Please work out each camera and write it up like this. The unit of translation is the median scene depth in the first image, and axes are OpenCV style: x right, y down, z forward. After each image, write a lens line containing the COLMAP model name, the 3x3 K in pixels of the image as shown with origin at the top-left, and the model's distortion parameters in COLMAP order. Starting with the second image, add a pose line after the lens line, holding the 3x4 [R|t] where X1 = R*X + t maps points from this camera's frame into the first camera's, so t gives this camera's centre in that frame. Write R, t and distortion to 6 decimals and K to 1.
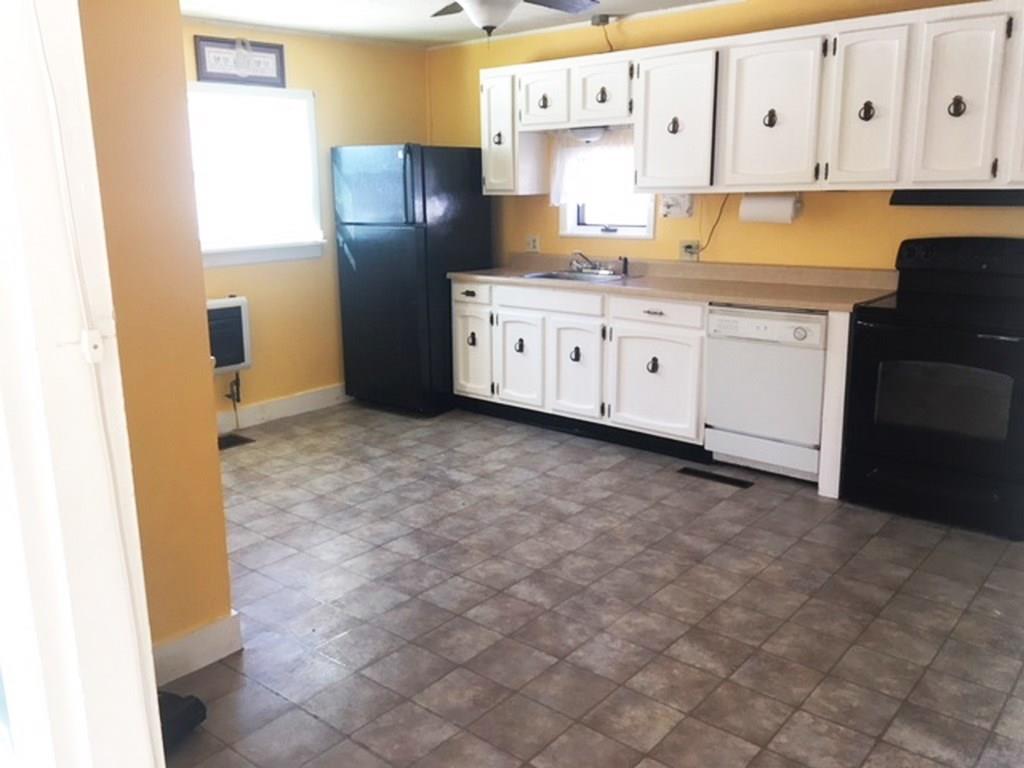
lens RADIAL K [[849.3, 0, 512.2], [0, 849.3, 368.6], [0, 0, 1]] dist [0.042994, -0.009406]
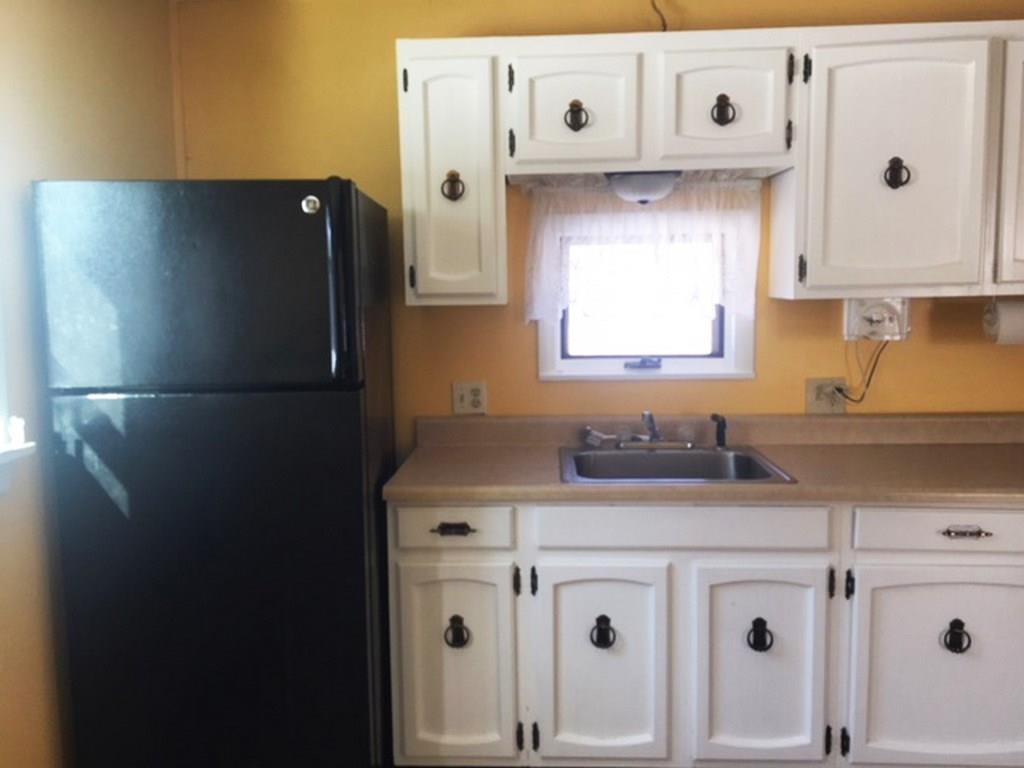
lens RADIAL K [[849.3, 0, 512.2], [0, 849.3, 368.6], [0, 0, 1]] dist [0.042994, -0.009406]
pose [[0.786265, -0.061057, 0.614865, -0.291448], [0.133606, 0.988364, -0.072705, -0.135709], [-0.603271, 0.139315, 0.785274, 0.641143]]
